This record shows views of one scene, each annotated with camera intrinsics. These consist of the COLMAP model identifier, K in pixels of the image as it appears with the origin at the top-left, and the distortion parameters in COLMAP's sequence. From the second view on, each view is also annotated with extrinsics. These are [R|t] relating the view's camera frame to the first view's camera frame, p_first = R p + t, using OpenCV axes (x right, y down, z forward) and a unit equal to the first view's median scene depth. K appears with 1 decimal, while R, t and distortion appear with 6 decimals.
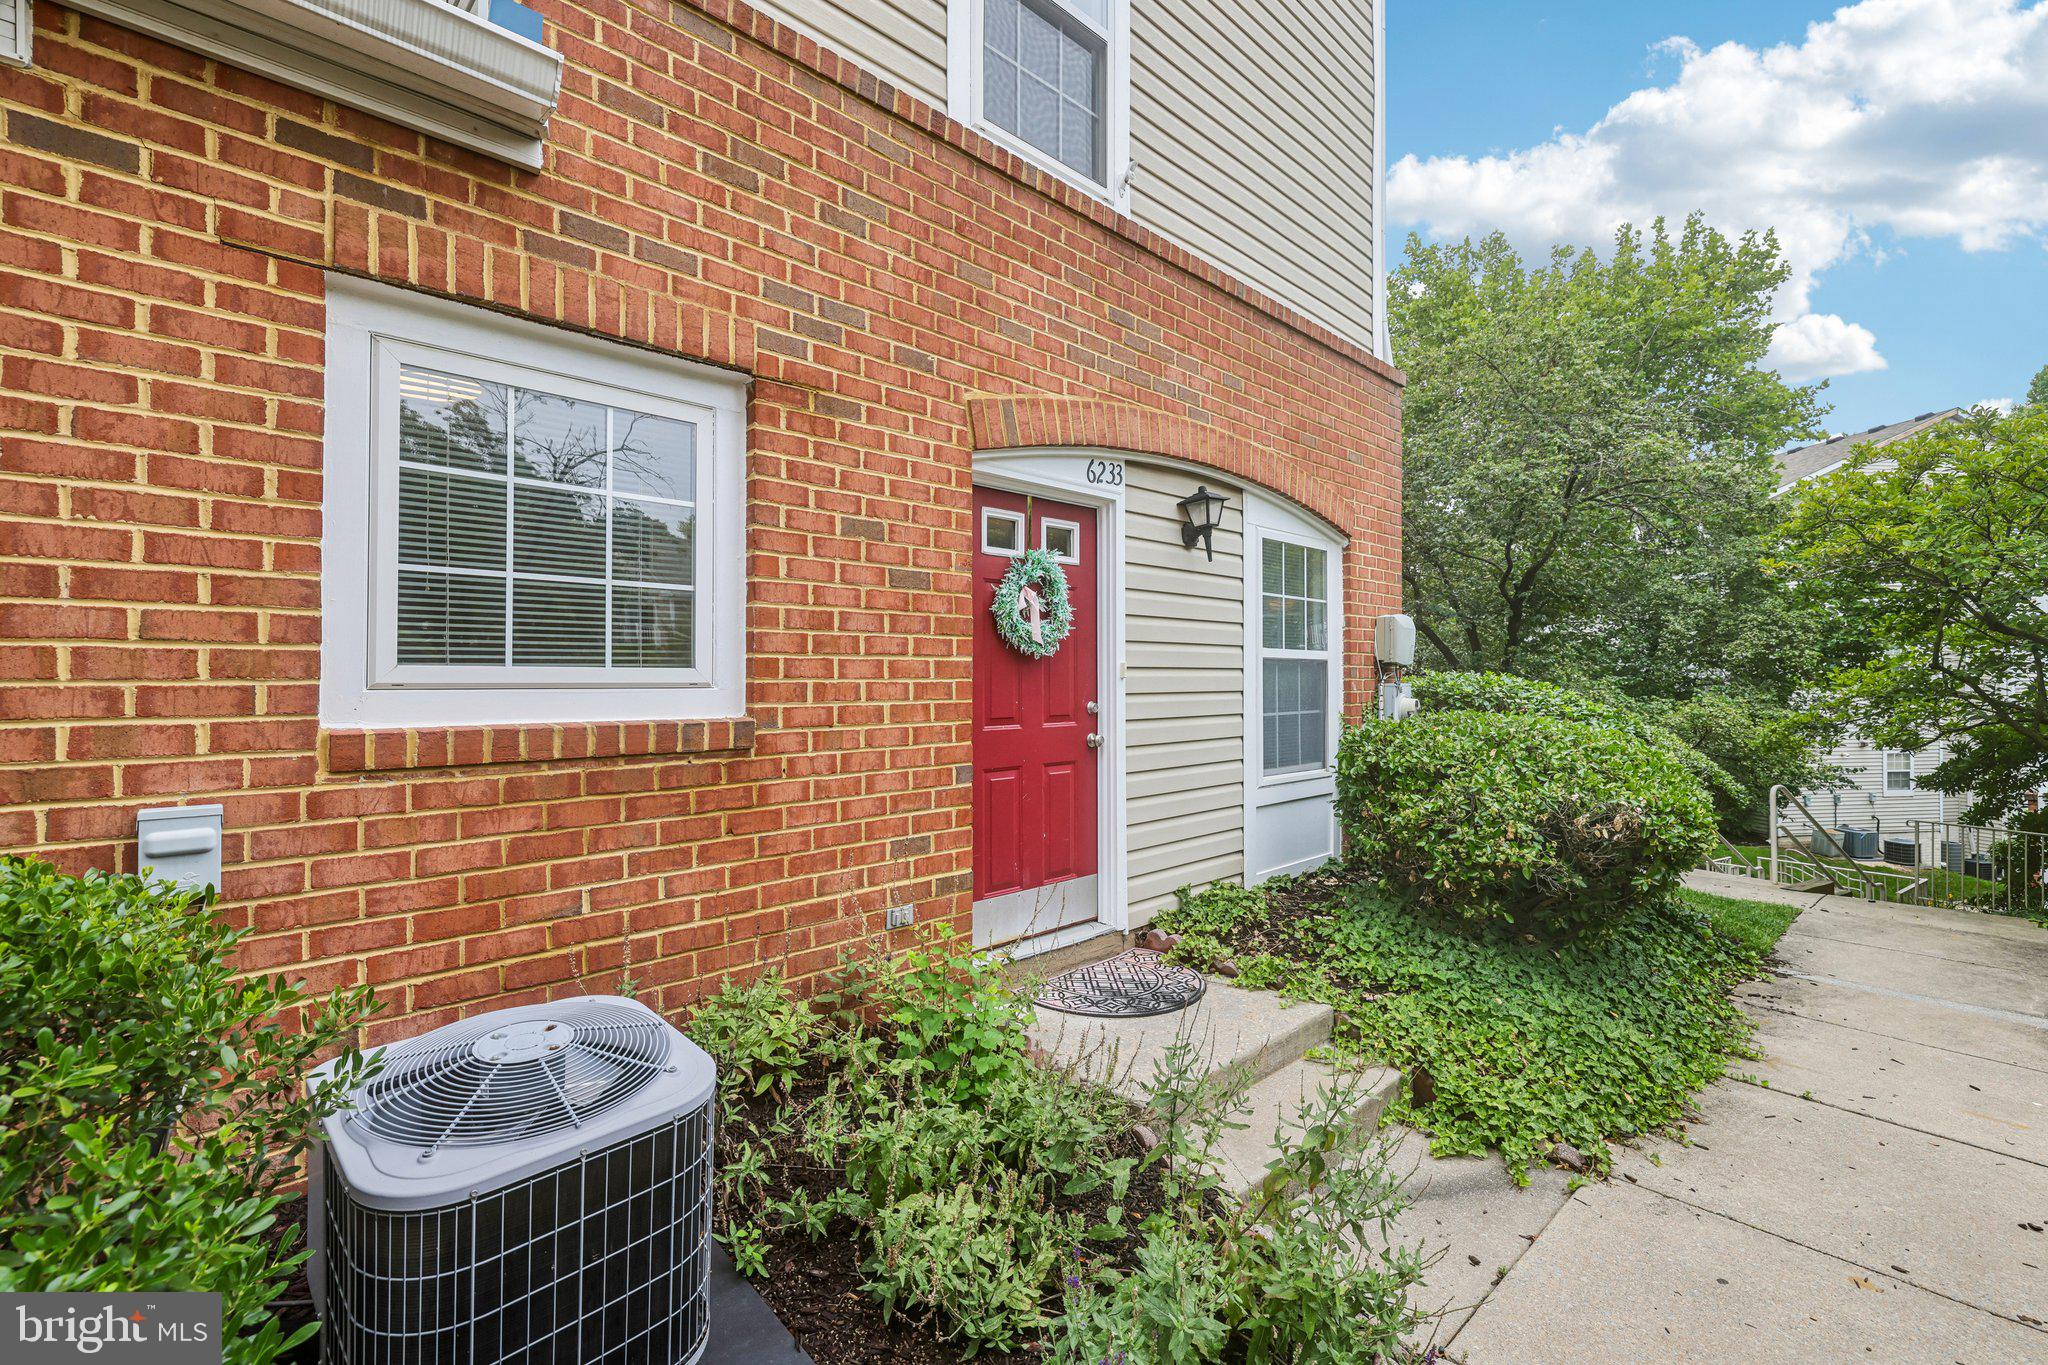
lens RADIAL K [[875.2, 0, 986.8], [0, 875.2, 672.5], [0, 0, 1]] dist [-0.000497, 0.000174]
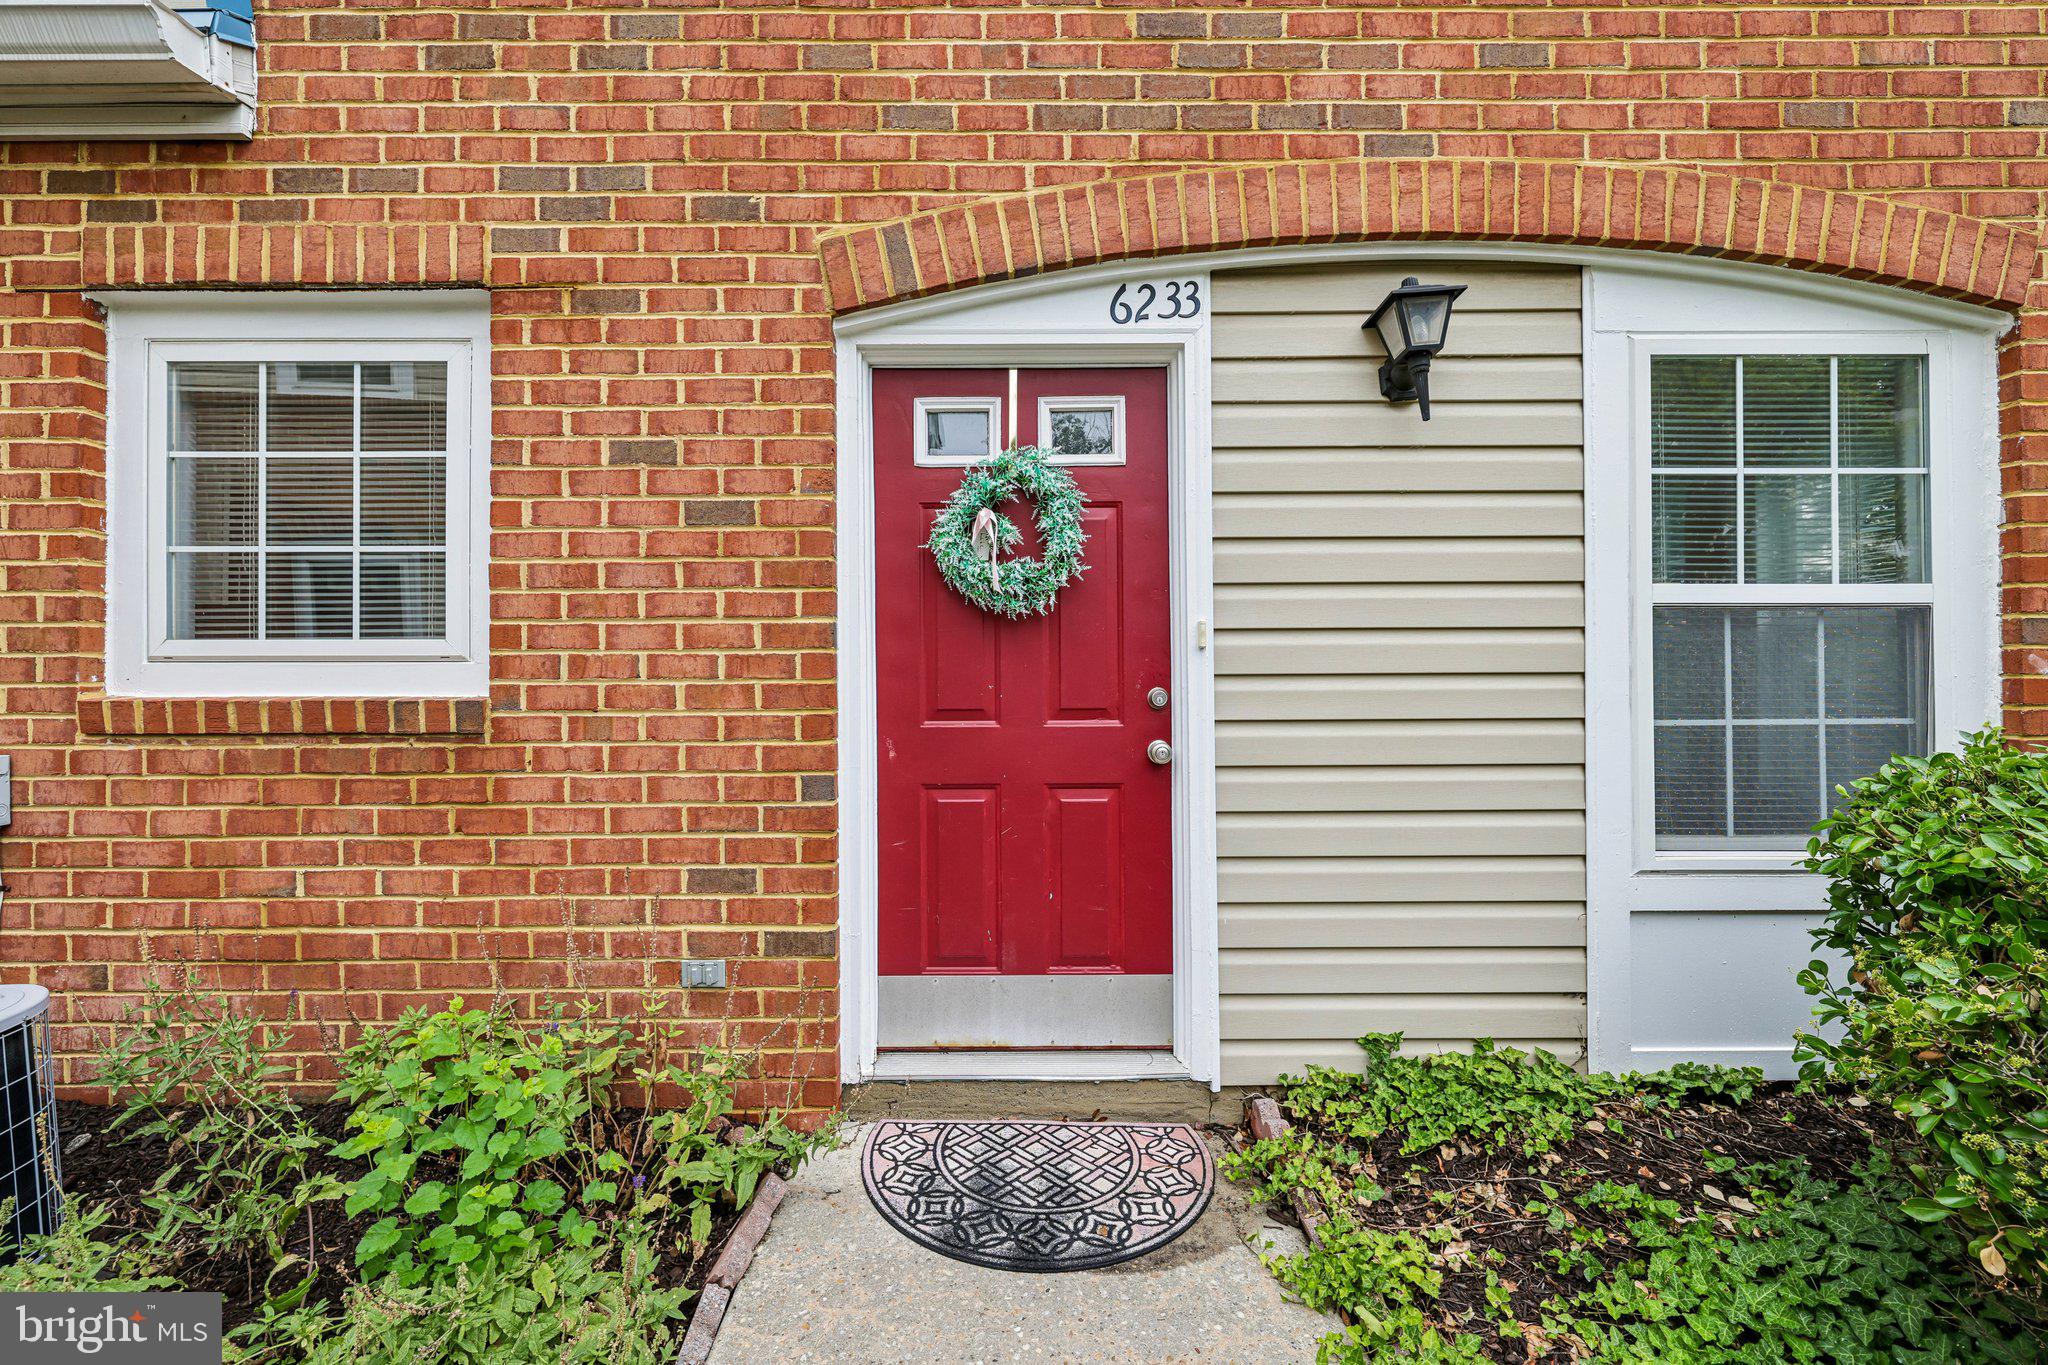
lens RADIAL K [[875.2, 0, 1031.0], [0, 875.2, 661.2], [0, 0, 1]] dist [-0.000497, 0.000174]
pose [[0.740523, -0.004222, -0.672018, 0.638610], [0.007471, 0.999970, 0.001951, 0.018543], [0.671989, -0.006465, 0.740533, 0.684443]]
